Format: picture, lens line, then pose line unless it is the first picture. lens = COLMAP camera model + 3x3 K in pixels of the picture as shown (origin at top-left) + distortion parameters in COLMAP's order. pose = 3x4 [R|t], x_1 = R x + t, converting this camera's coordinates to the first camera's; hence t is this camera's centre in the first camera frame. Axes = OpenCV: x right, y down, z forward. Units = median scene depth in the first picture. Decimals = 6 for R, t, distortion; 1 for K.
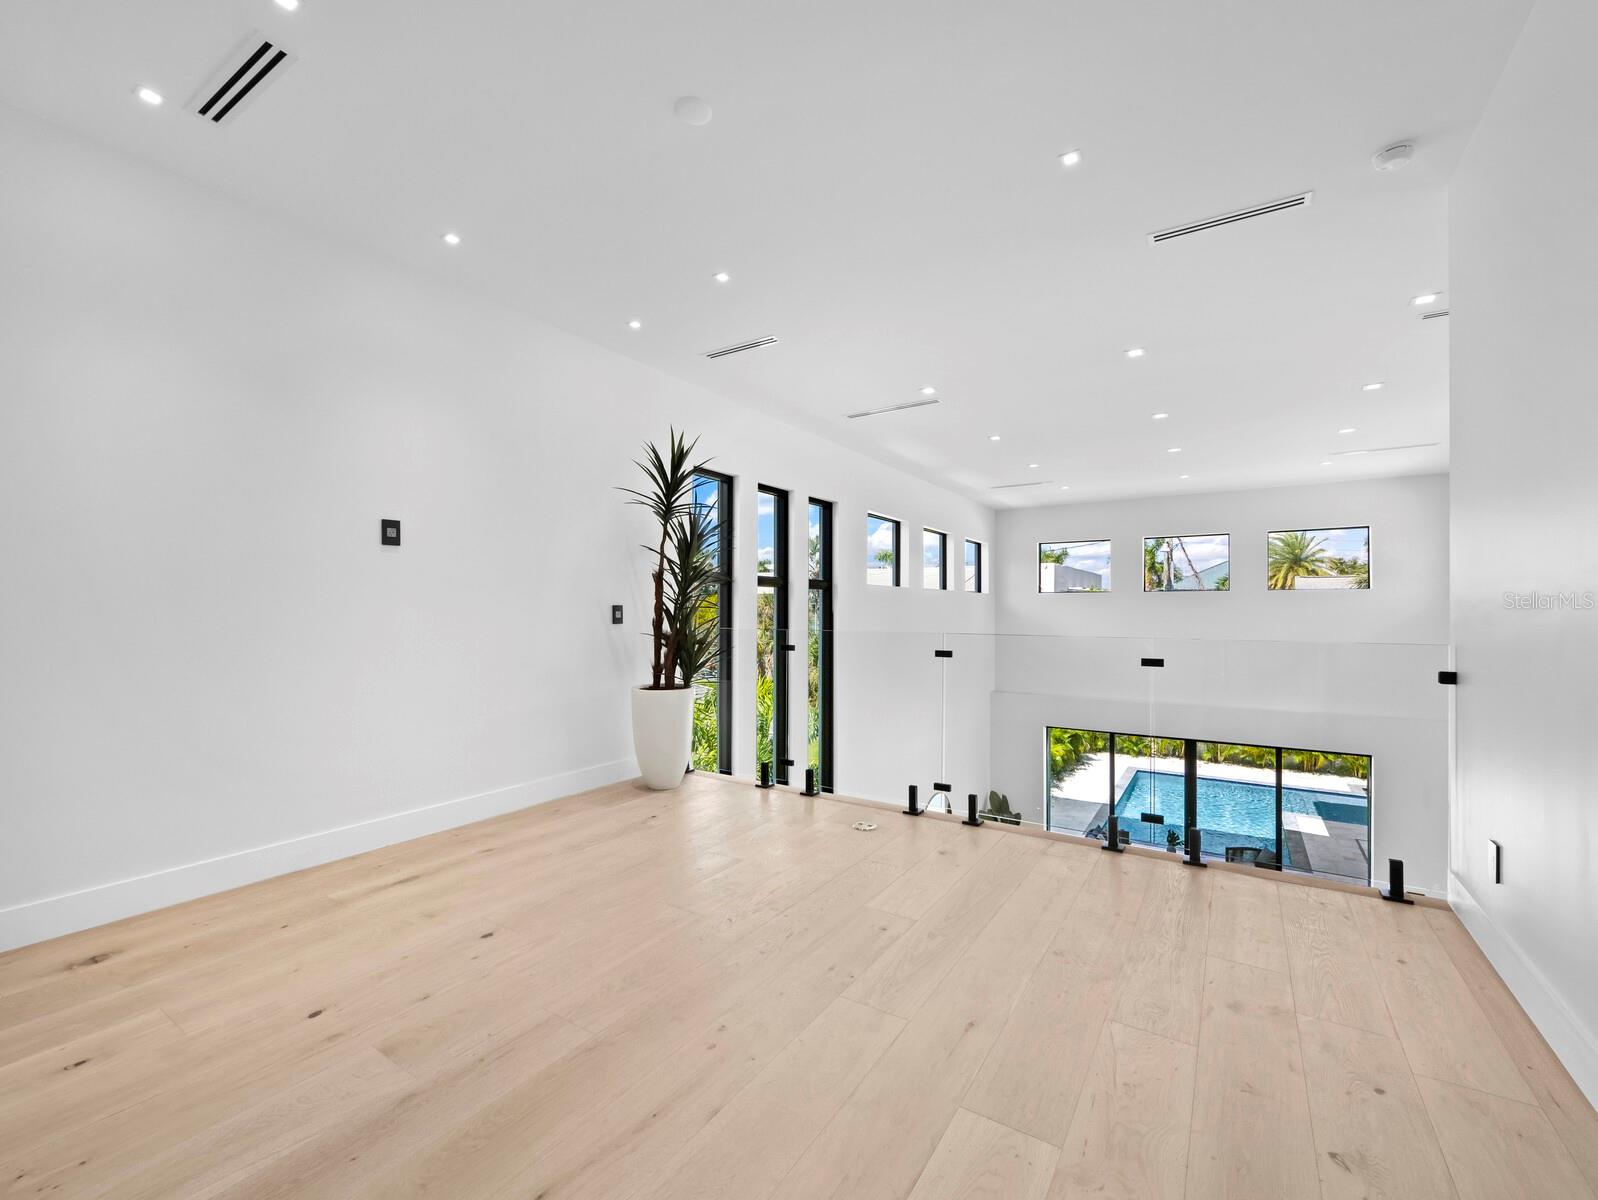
lens RADIAL K [[685.2, 0, 799.0], [0, 685.2, 600.0], [0, 0, 1]] dist [-0.000840, -0.000230]
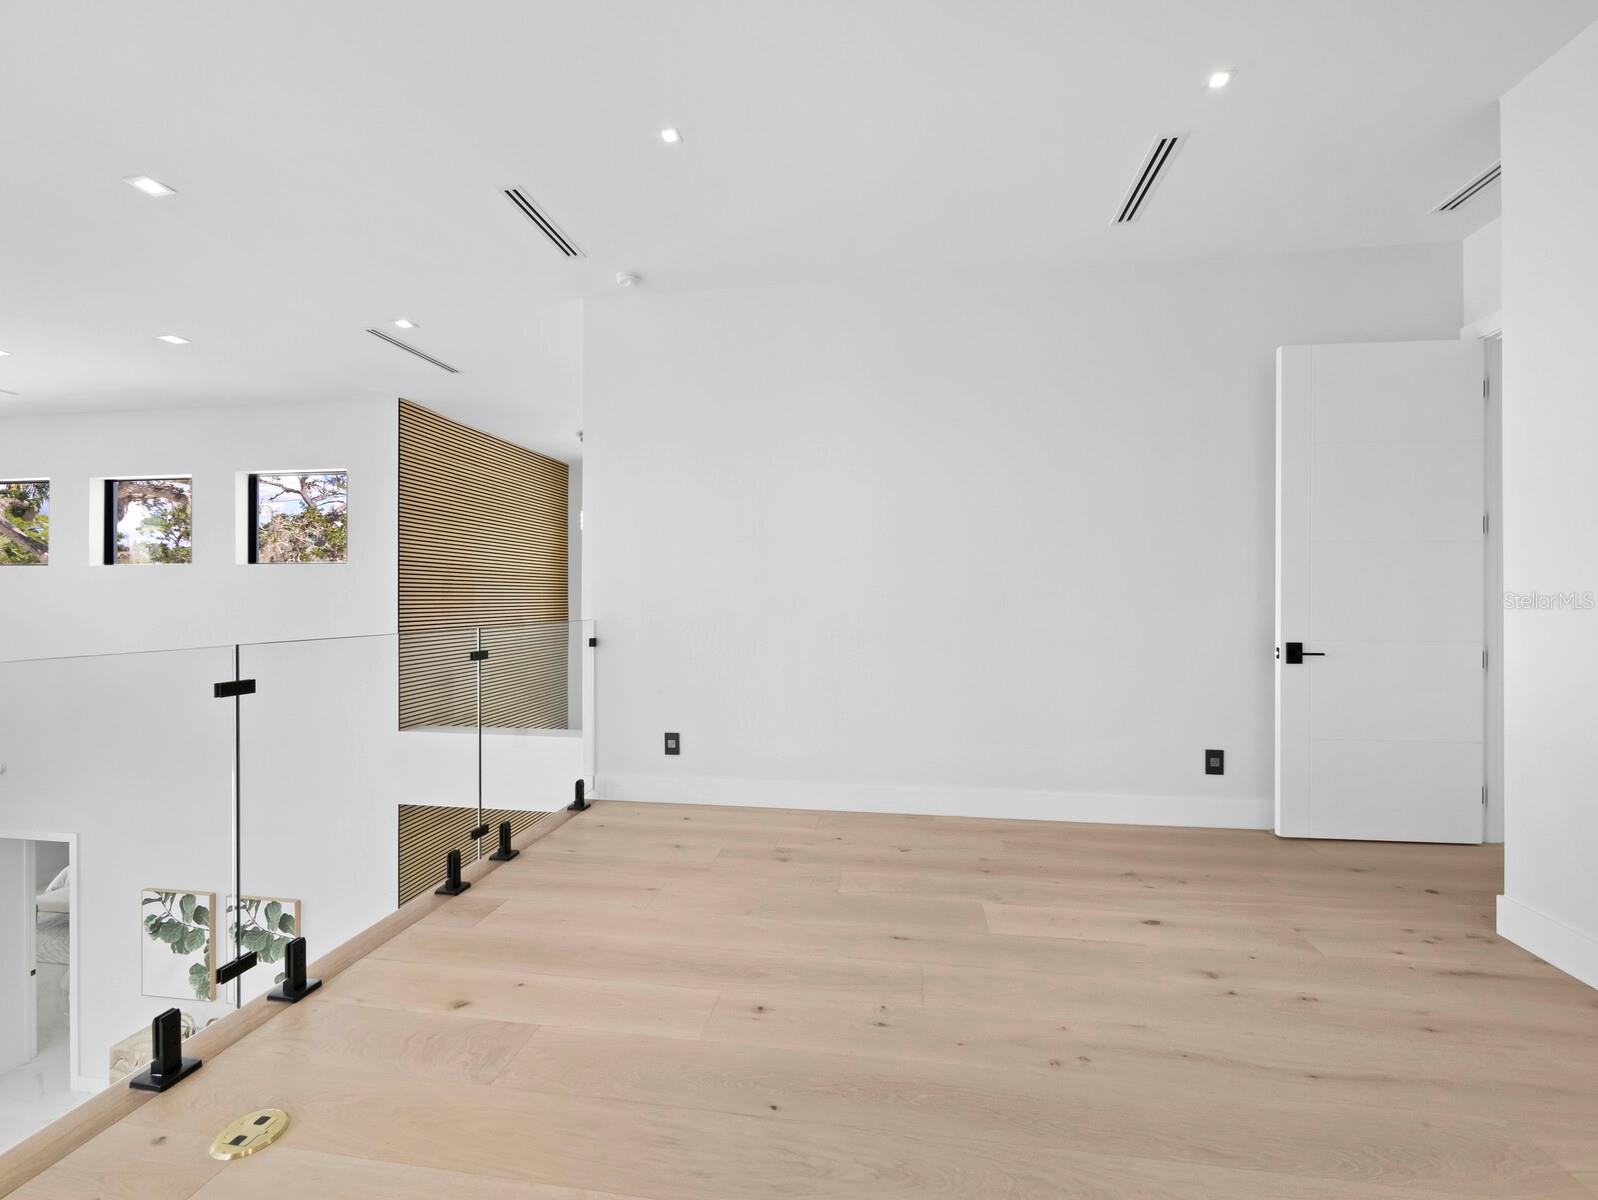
lens RADIAL K [[685.2, 0, 799.0], [0, 685.2, 600.0], [0, 0, 1]] dist [-0.000840, -0.000230]
pose [[-0.424804, -0.010799, 0.905221, -0.539278], [-0.018000, 0.999832, 0.003481, 0.007986], [-0.905106, -0.014815, -0.424927, 1.169504]]
